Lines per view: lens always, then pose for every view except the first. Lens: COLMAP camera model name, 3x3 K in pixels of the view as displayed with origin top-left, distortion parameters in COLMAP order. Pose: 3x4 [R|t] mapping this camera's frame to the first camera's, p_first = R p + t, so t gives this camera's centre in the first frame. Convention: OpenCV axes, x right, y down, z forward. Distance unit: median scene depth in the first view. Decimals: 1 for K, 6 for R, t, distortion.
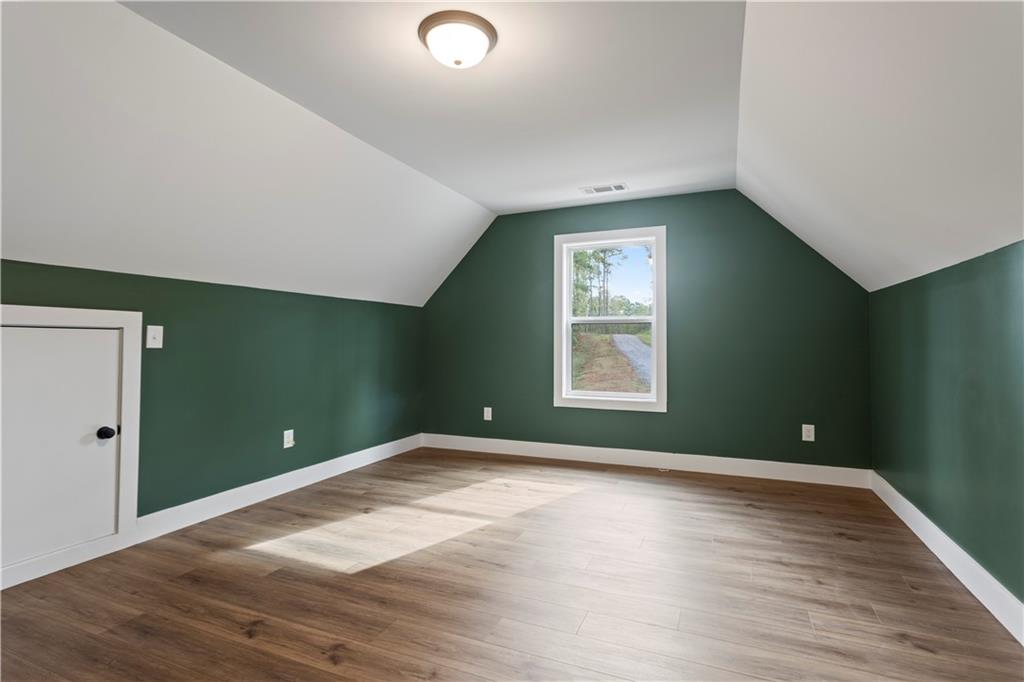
lens RADIAL K [[492.3, 0, 515.4], [0, 492.3, 360.3], [0, 0, 1]] dist [0.002479, 0.000506]
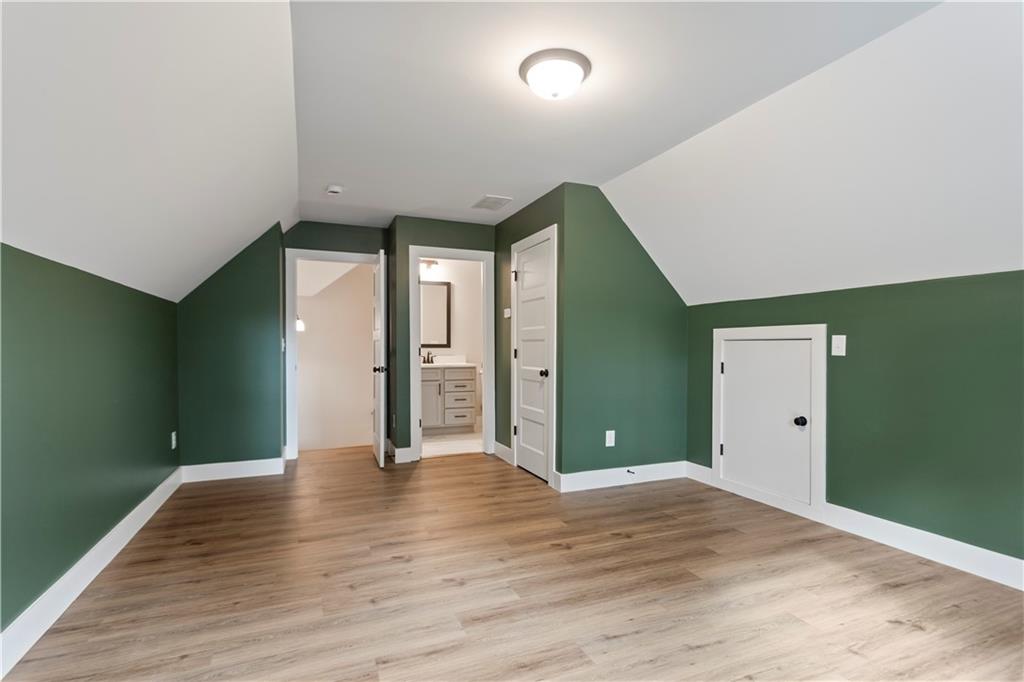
lens RADIAL K [[492.3, 0, 515.4], [0, 492.3, 360.3], [0, 0, 1]] dist [0.002479, 0.000506]
pose [[-0.686311, 0.022816, -0.726950, 0.593880], [-0.024285, 0.998232, 0.054258, -0.060185], [0.726902, 0.054892, -0.684543, 1.304276]]
